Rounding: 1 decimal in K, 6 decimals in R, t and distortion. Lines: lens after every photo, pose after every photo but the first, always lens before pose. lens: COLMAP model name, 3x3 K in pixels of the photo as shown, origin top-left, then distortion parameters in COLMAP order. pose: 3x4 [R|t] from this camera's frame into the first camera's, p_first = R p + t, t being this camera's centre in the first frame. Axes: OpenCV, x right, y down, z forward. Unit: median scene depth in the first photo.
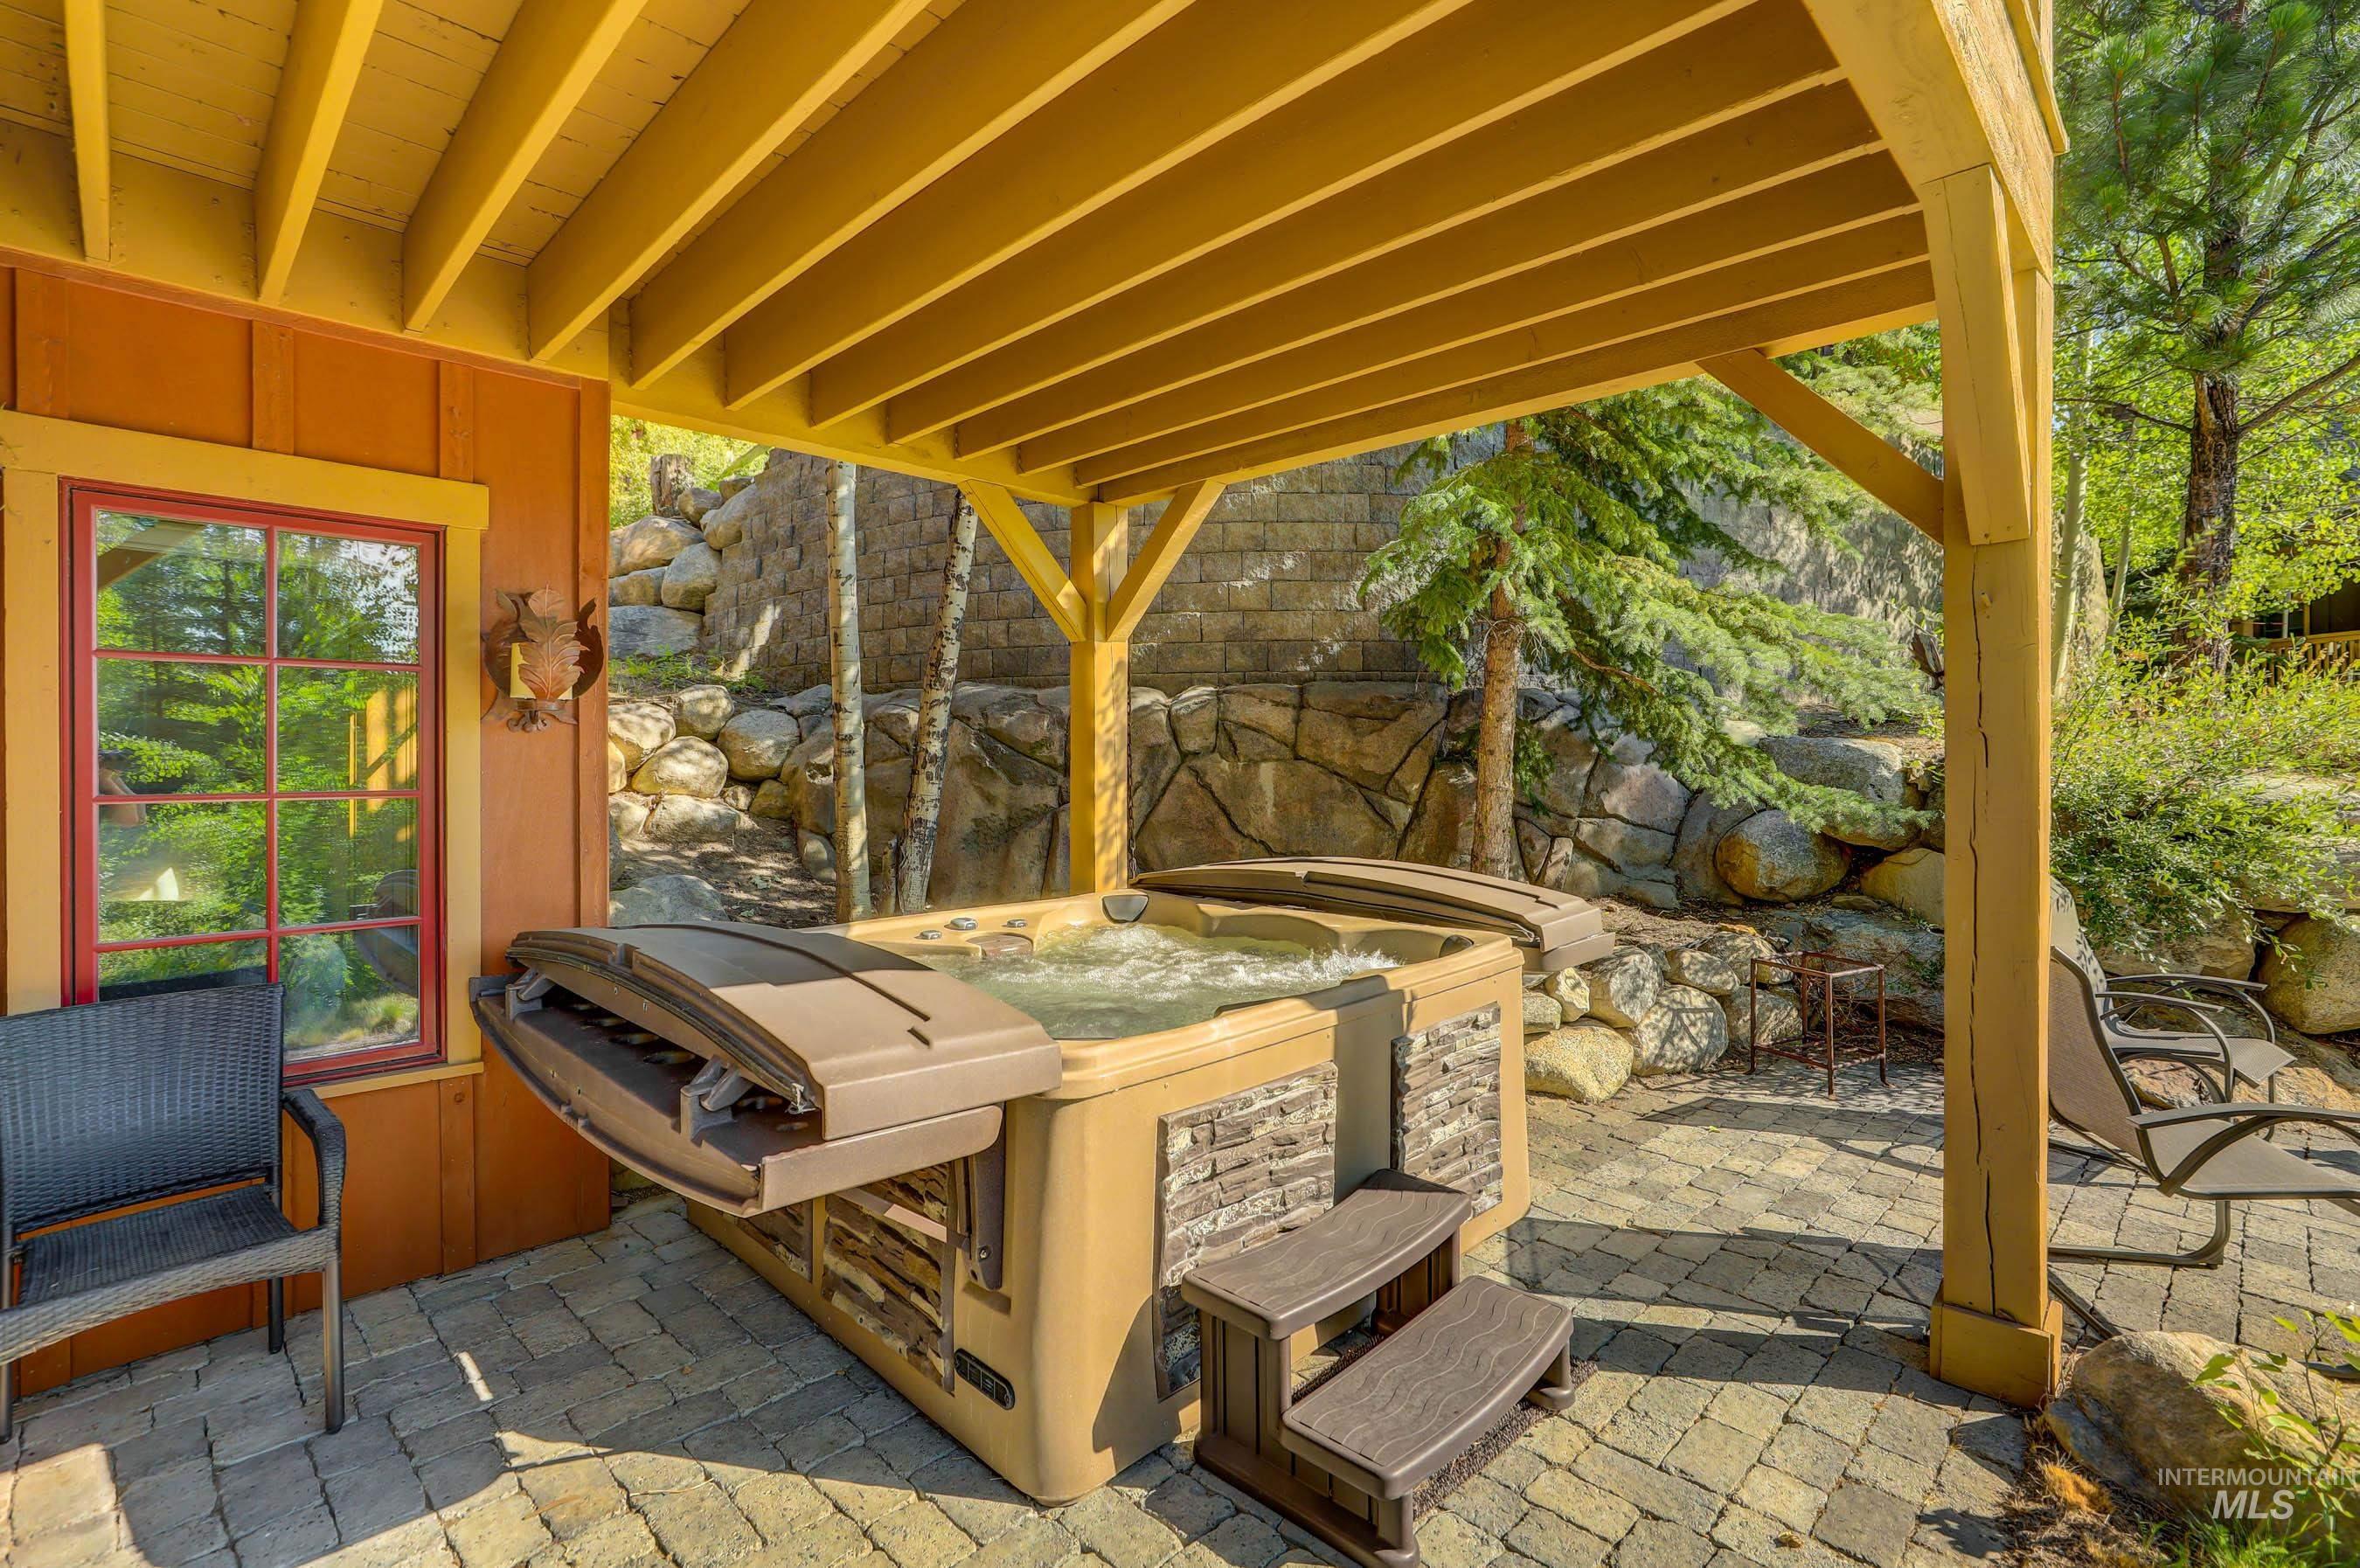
lens RADIAL K [[1090.1, 0, 1173.4], [0, 1090.1, 769.1], [0, 0, 1]] dist [-0.026069, 0.010529]
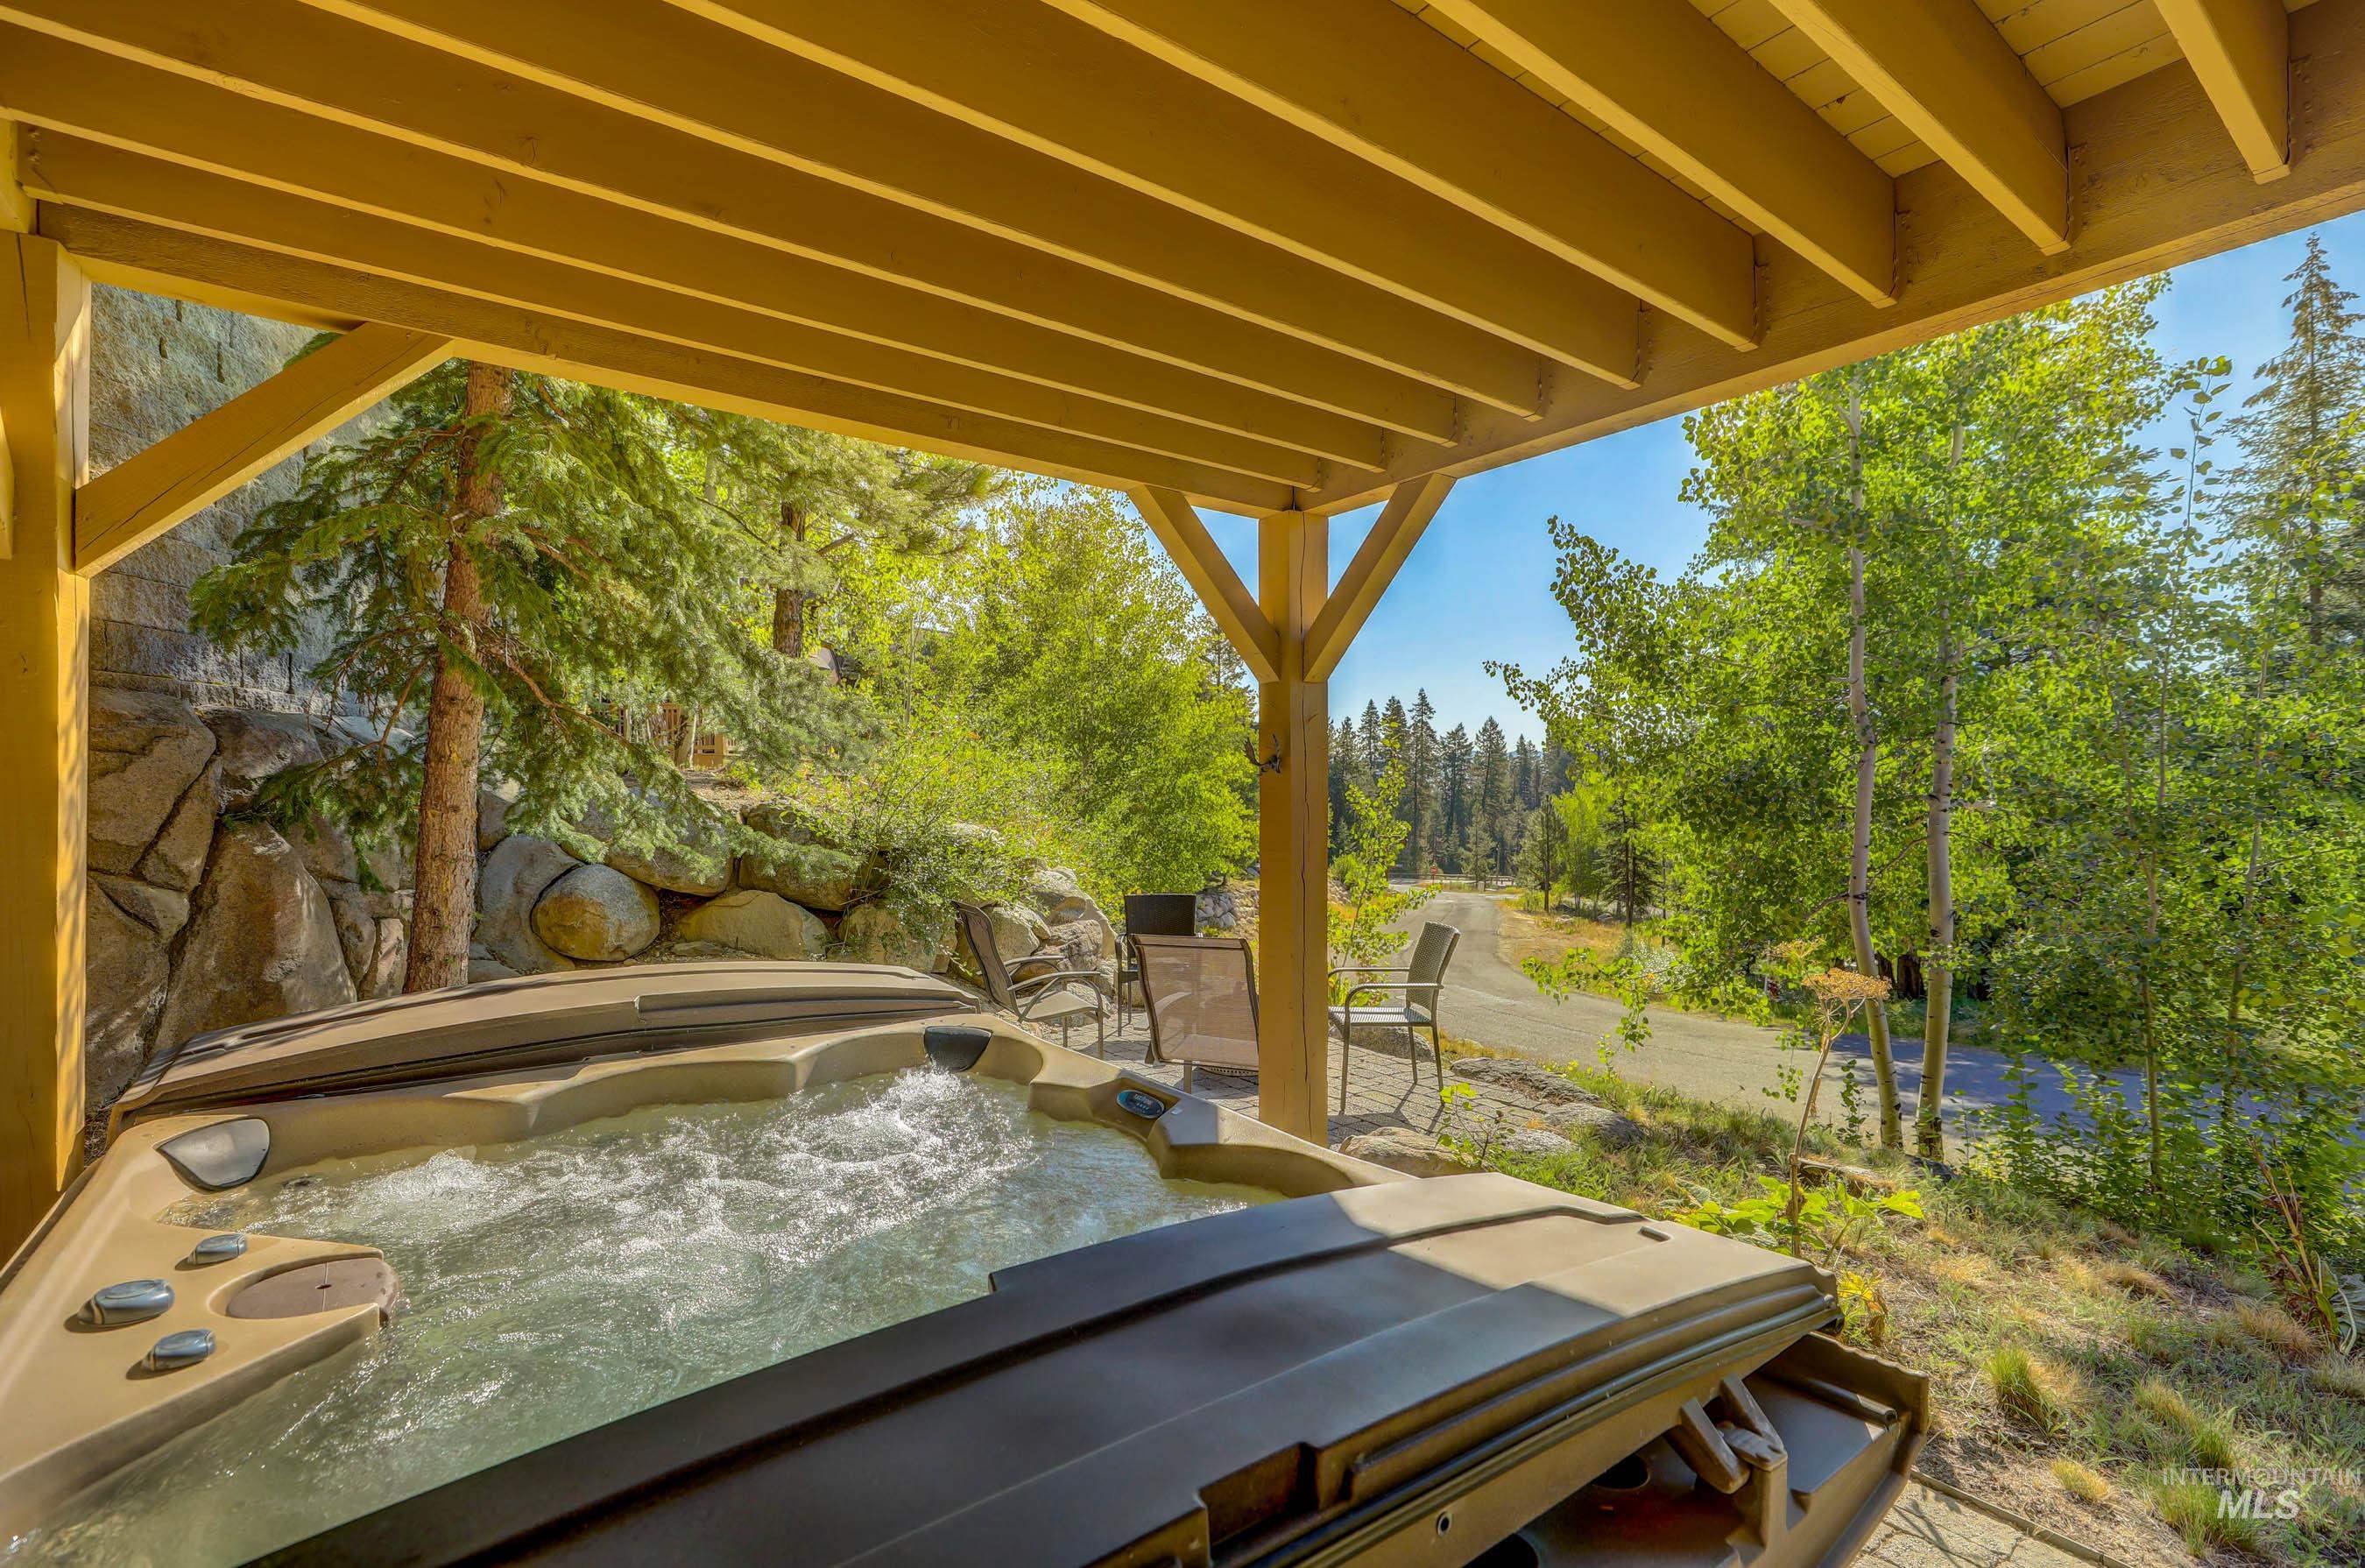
lens RADIAL K [[1092.4, 0, 1177.6], [0, 1092.4, 790.7], [0, 0, 1]] dist [-0.026069, 0.010529]
pose [[0.145806, 0.003863, 0.989306, -0.304825], [0.009298, 0.999943, -0.005275, -0.016698], [-0.989270, 0.009968, 0.145762, 0.354440]]
